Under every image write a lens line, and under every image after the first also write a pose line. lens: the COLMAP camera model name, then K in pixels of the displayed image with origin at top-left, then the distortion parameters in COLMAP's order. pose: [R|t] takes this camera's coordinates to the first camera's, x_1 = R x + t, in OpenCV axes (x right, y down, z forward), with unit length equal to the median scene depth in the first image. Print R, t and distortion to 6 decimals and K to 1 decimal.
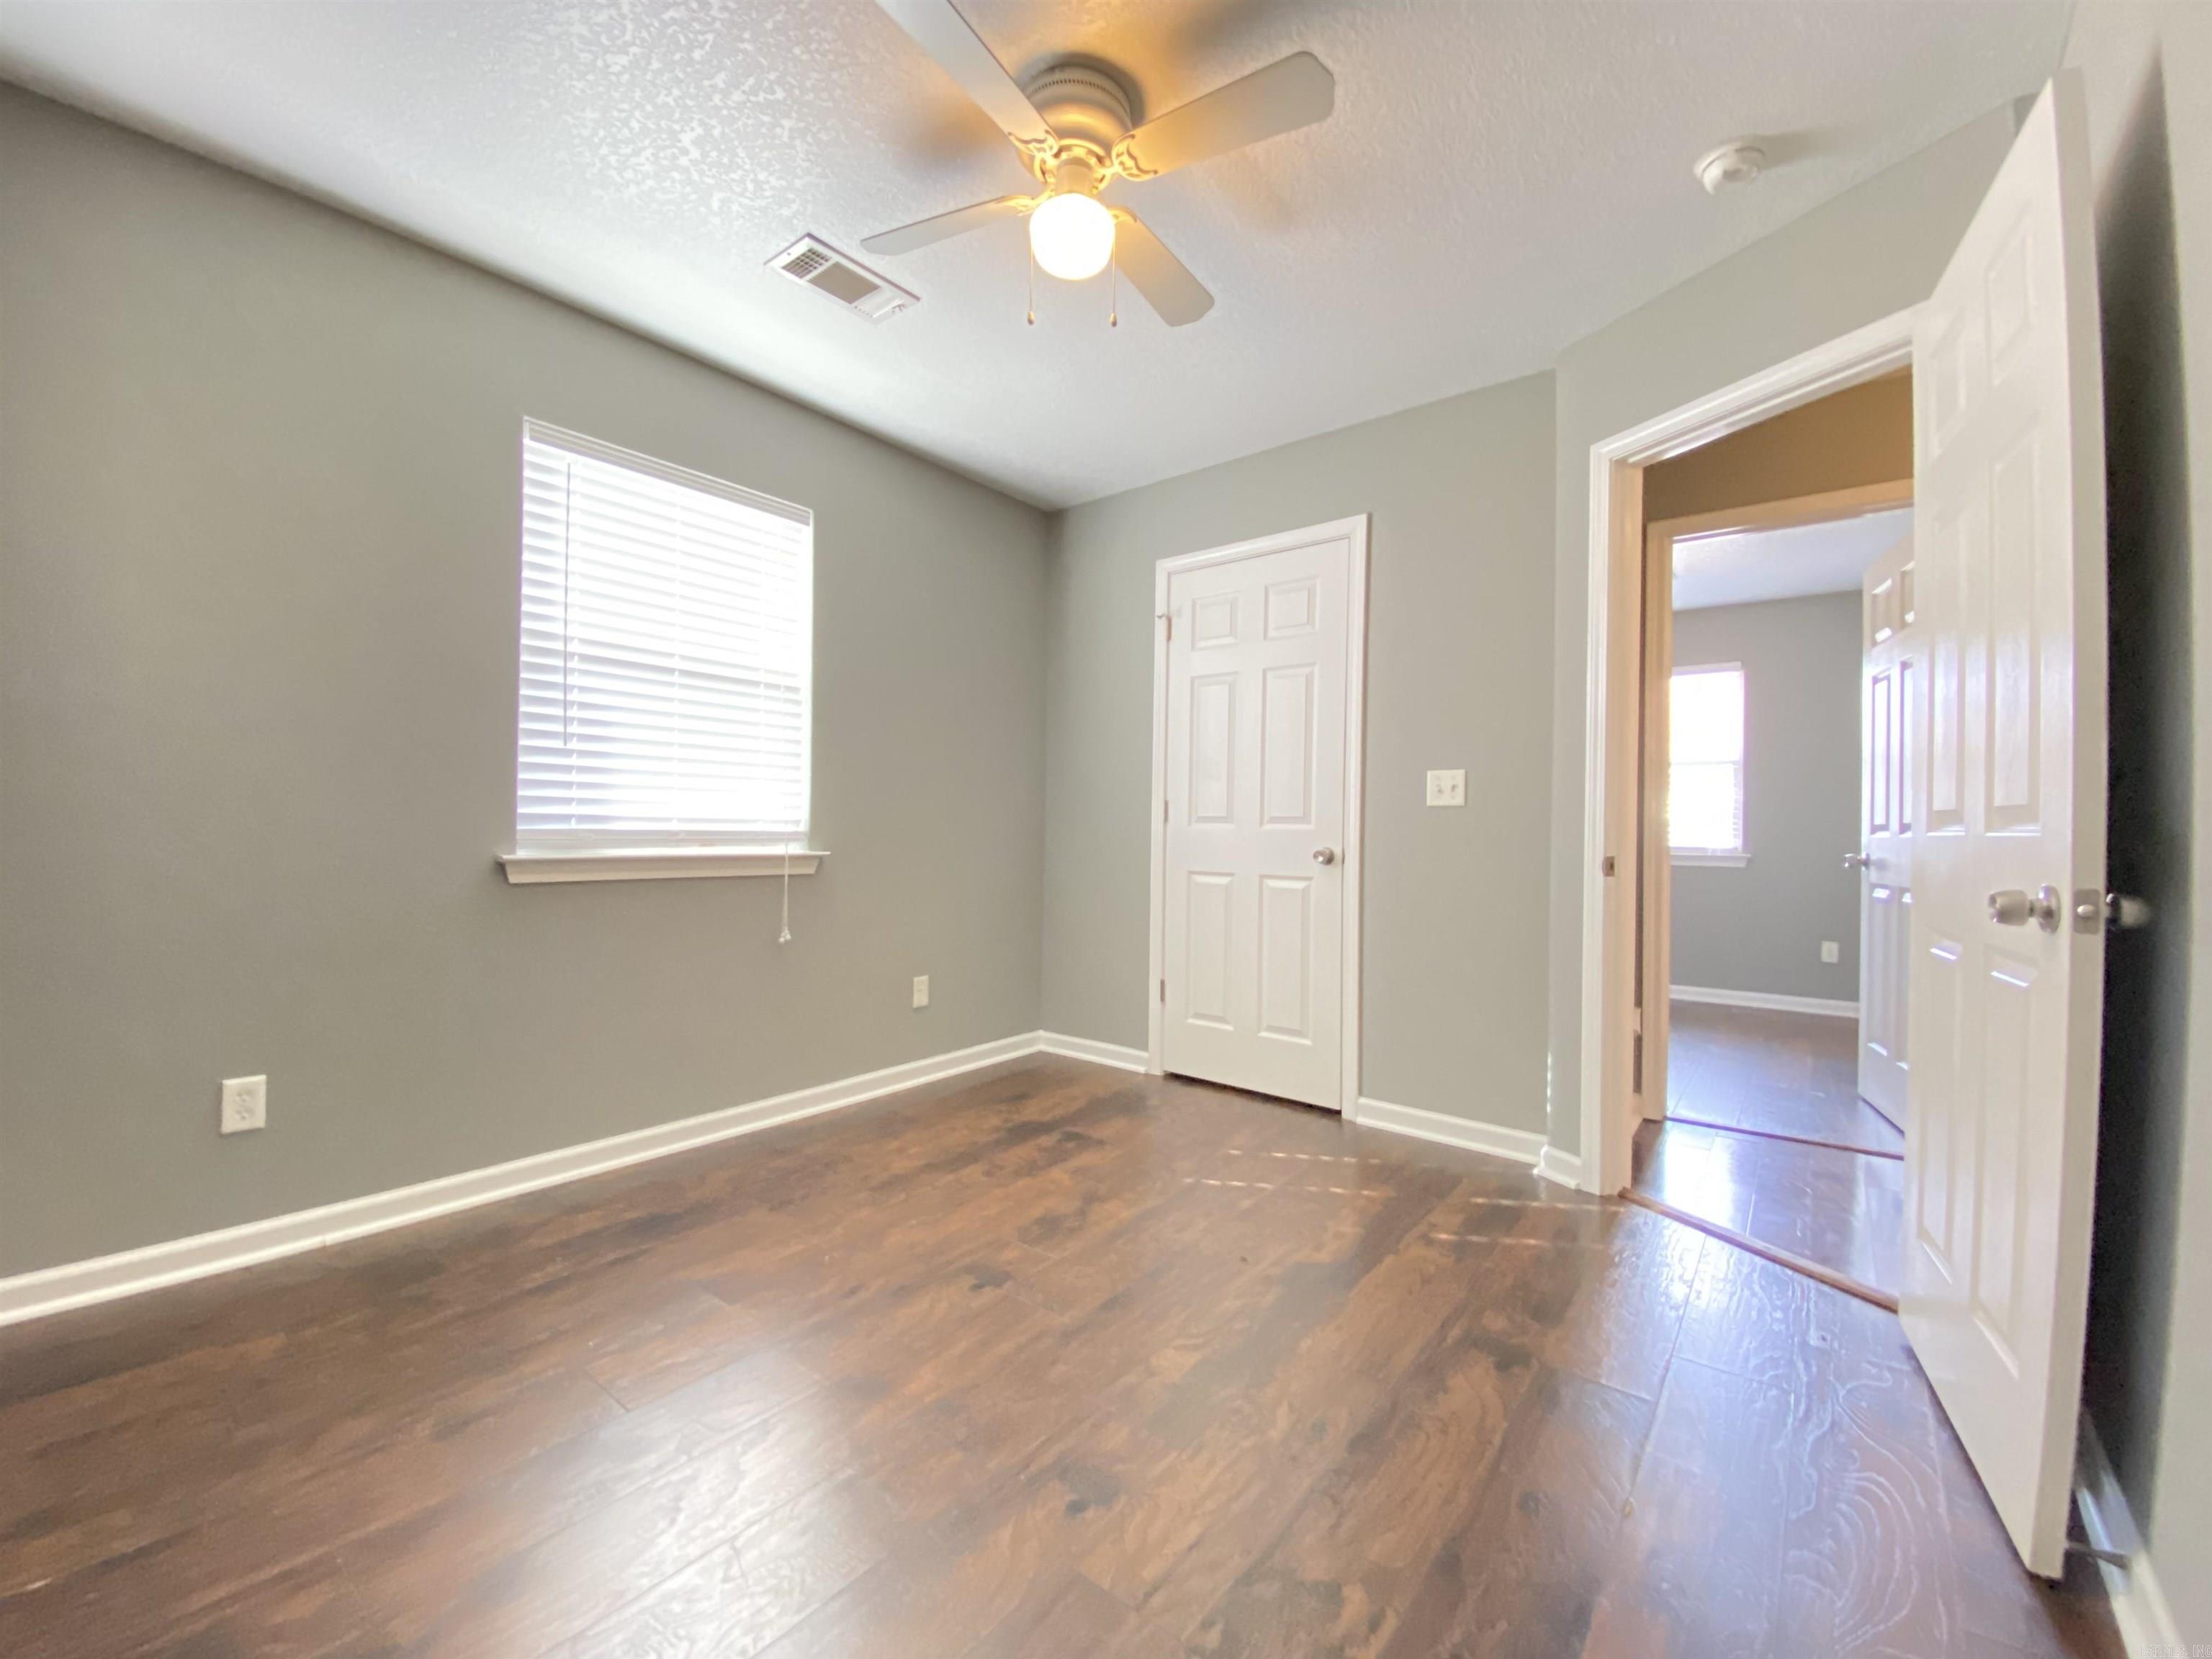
lens RADIAL K [[888.7, 0, 1088.4], [0, 888.7, 831.2], [0, 0, 1]] dist [0.003587, -0.000623]
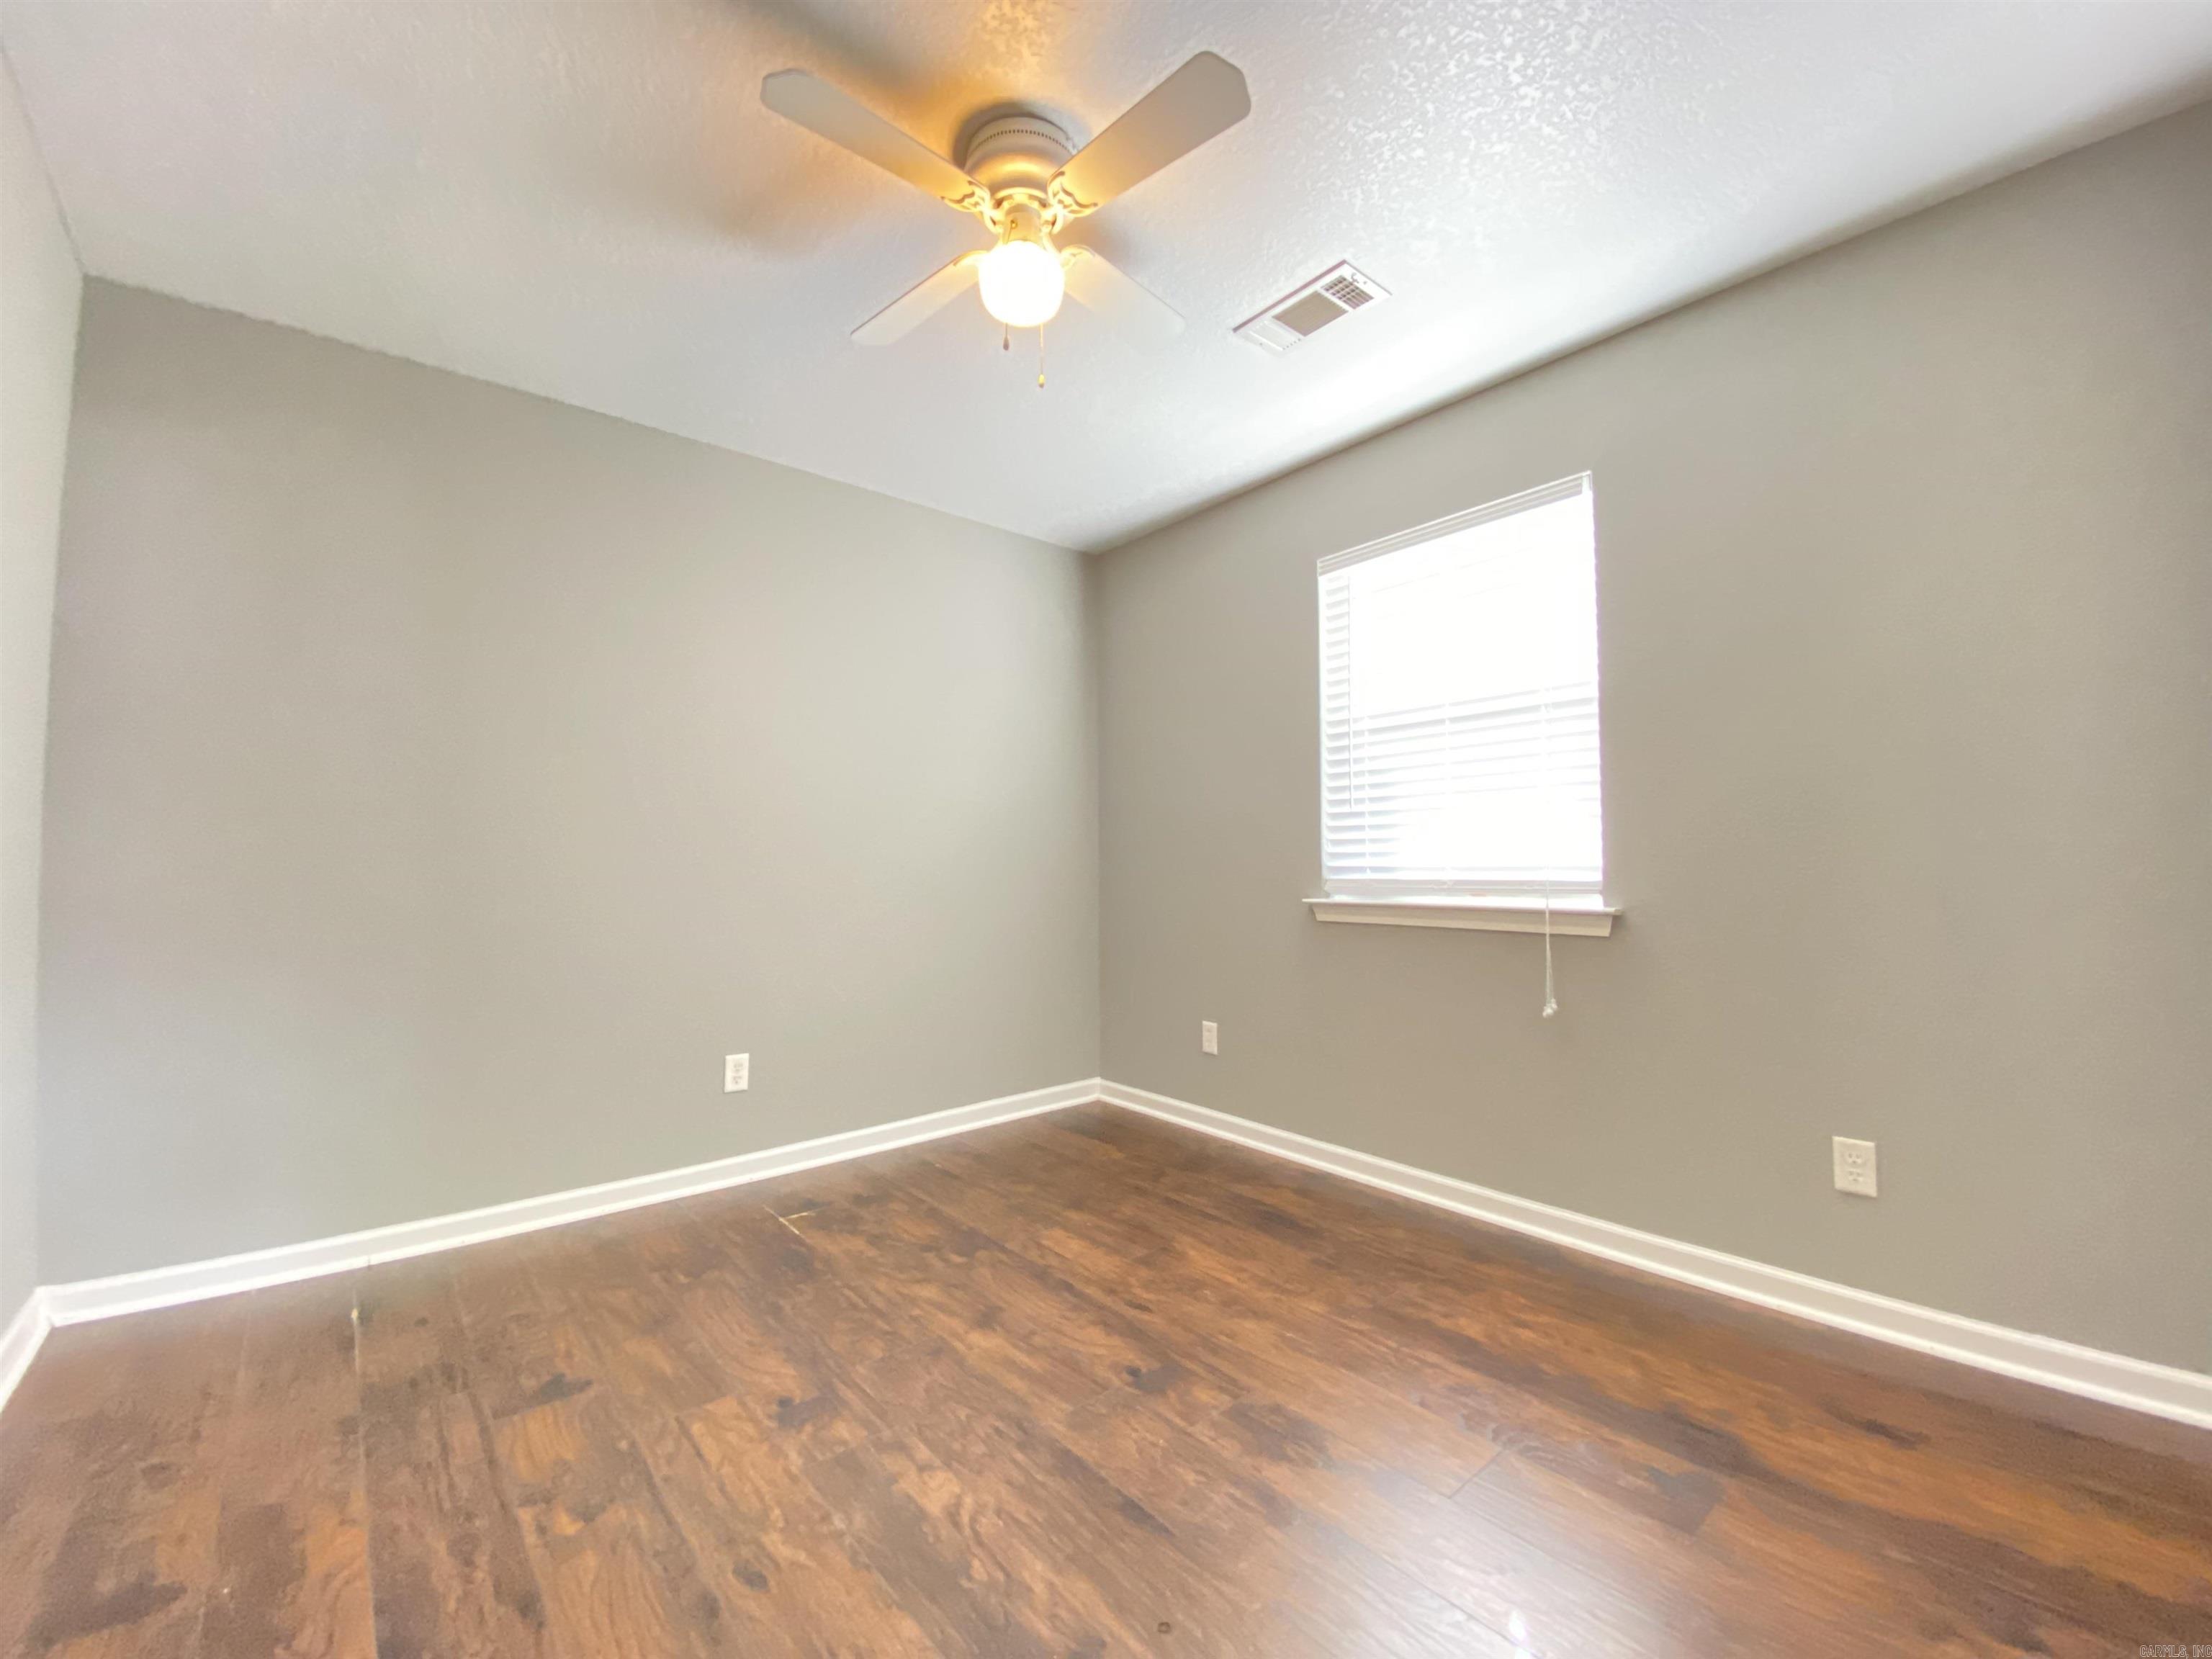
lens RADIAL K [[894.6, 0, 1120.5], [0, 894.6, 826.8], [0, 0, 1]] dist [0.007722, -0.012345]
pose [[-0.167965, -0.057507, -0.984114, 0.624505], [-0.001333, 0.998309, -0.058109, -0.001237], [0.985792, -0.008448, -0.167758, 0.862516]]
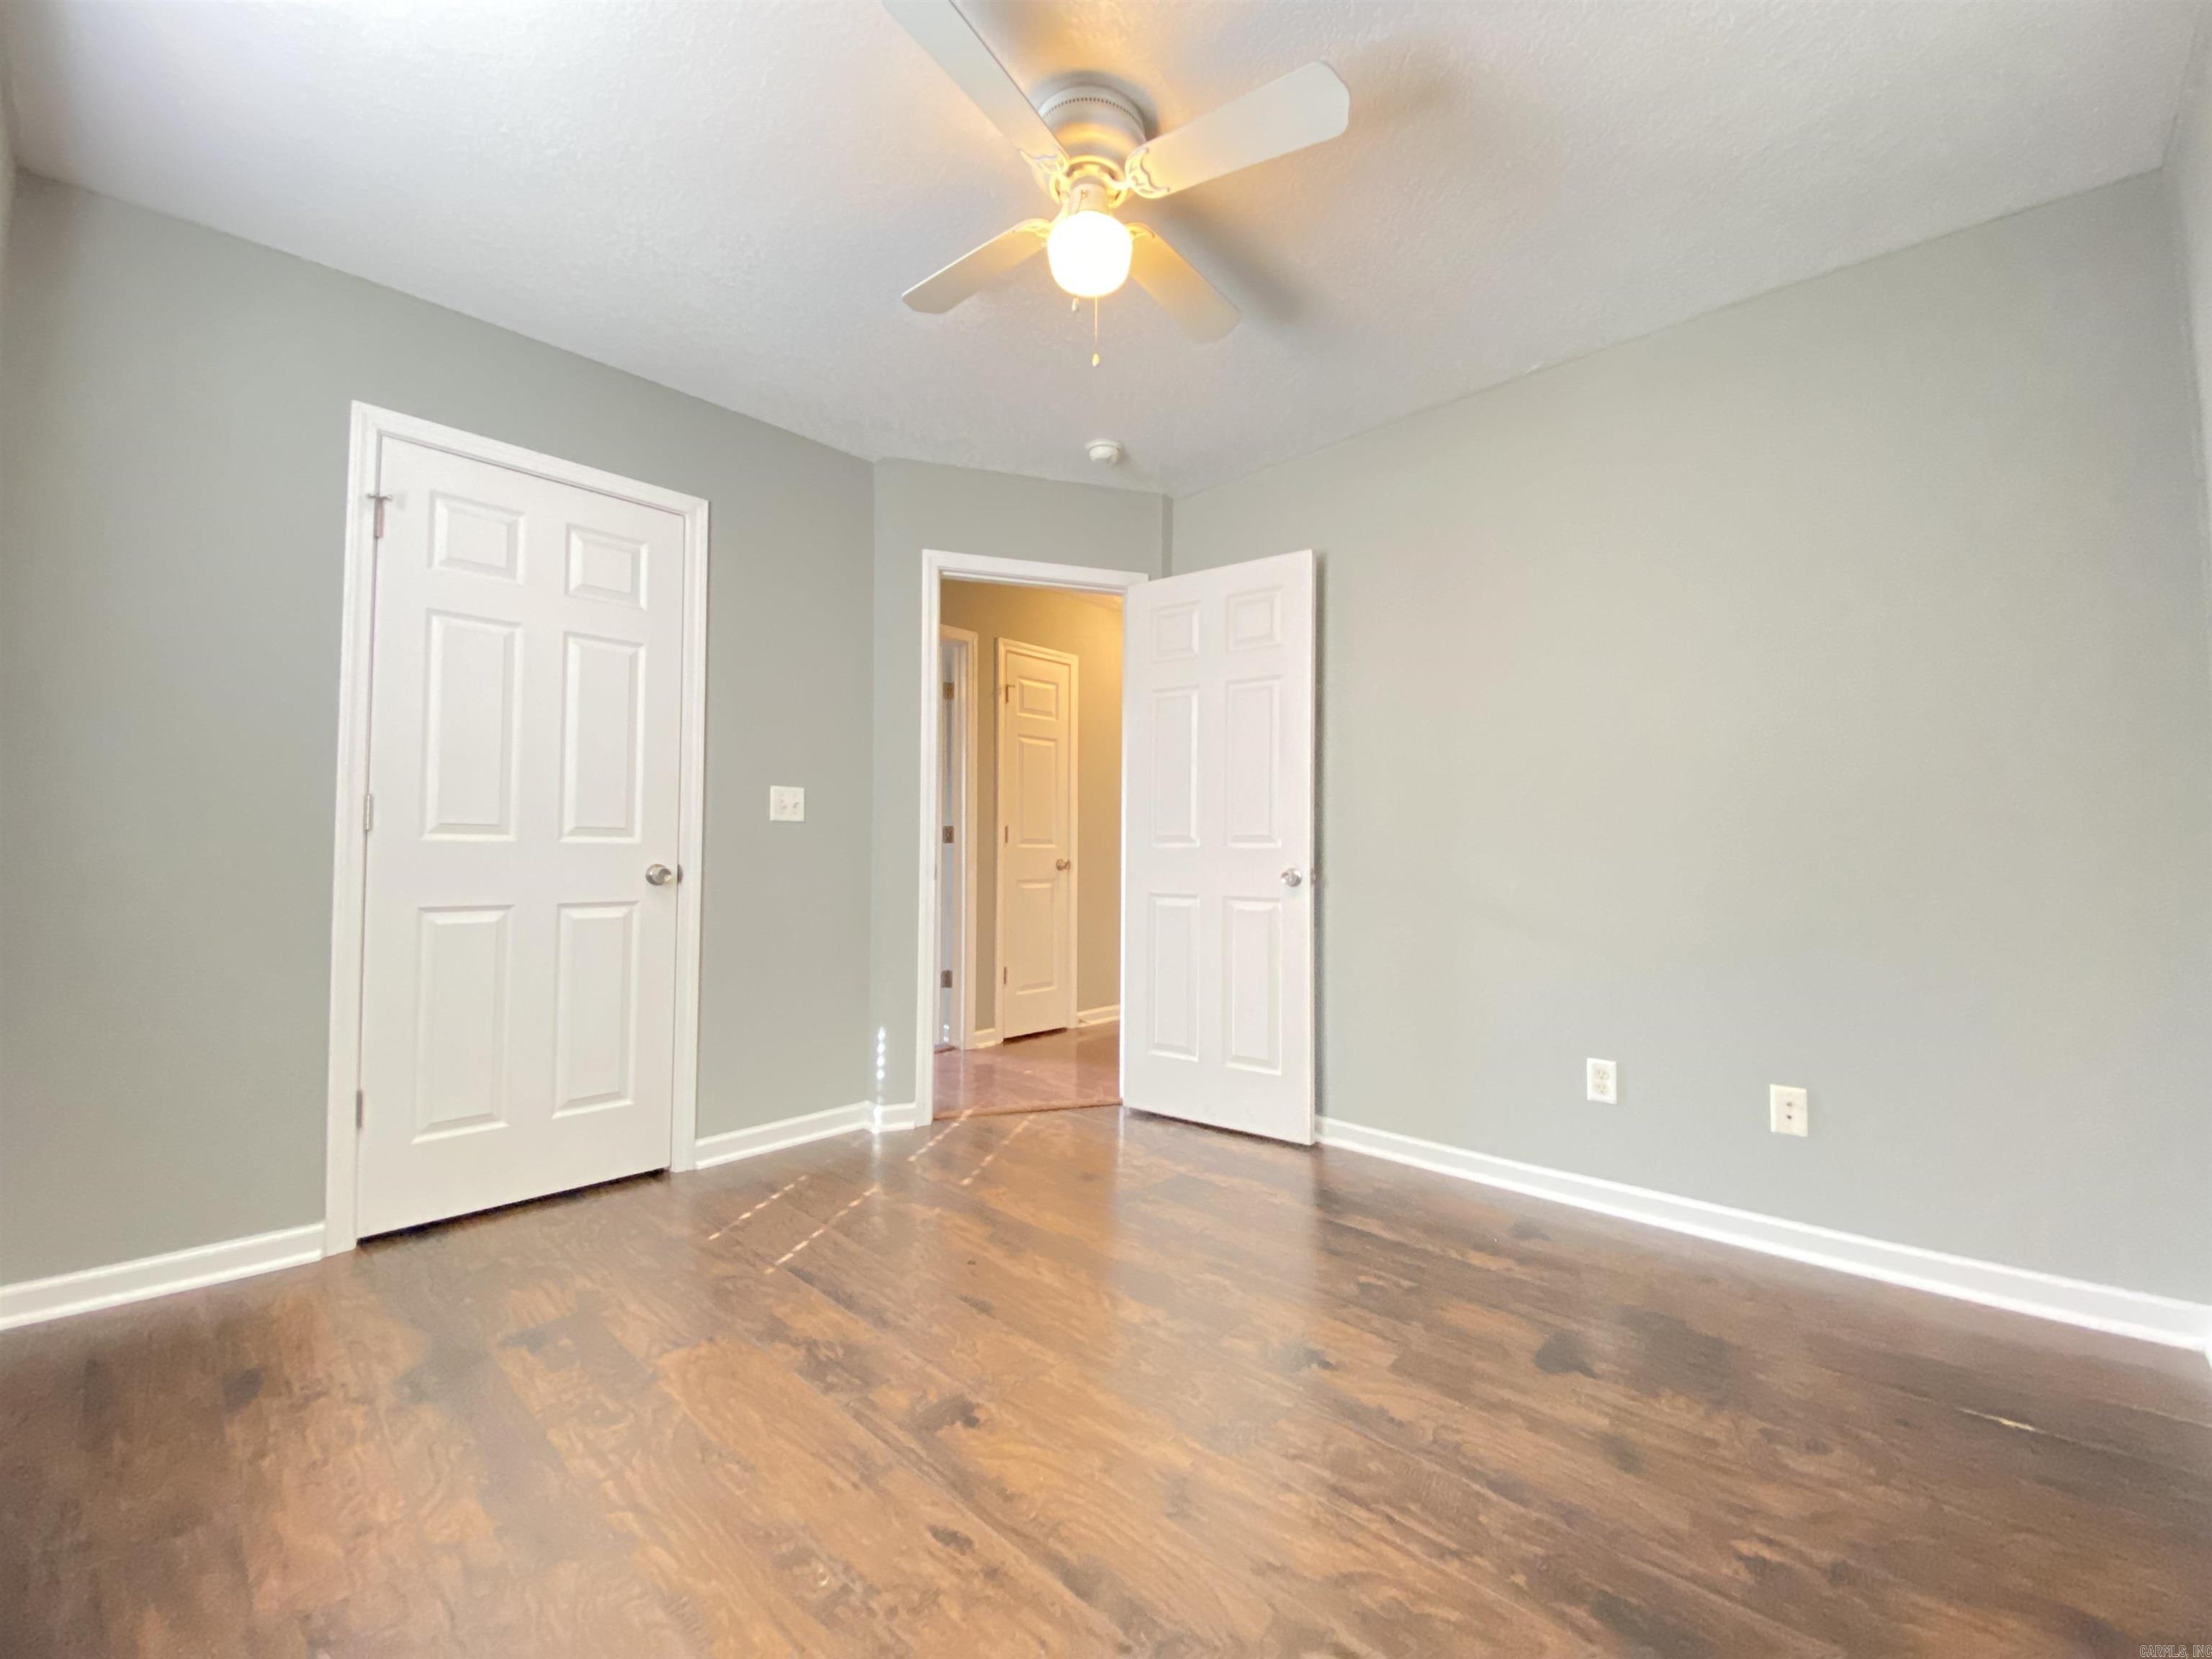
lens RADIAL K [[894.6, 0, 1111.7], [0, 894.6, 838.8], [0, 0, 1]] dist [0.007722, -0.012345]
pose [[0.065730, 0.006251, 0.997818, -0.687153], [0.000096, 0.999980, -0.006270, -0.001717], [-0.997837, 0.000508, 0.065728, 0.618089]]
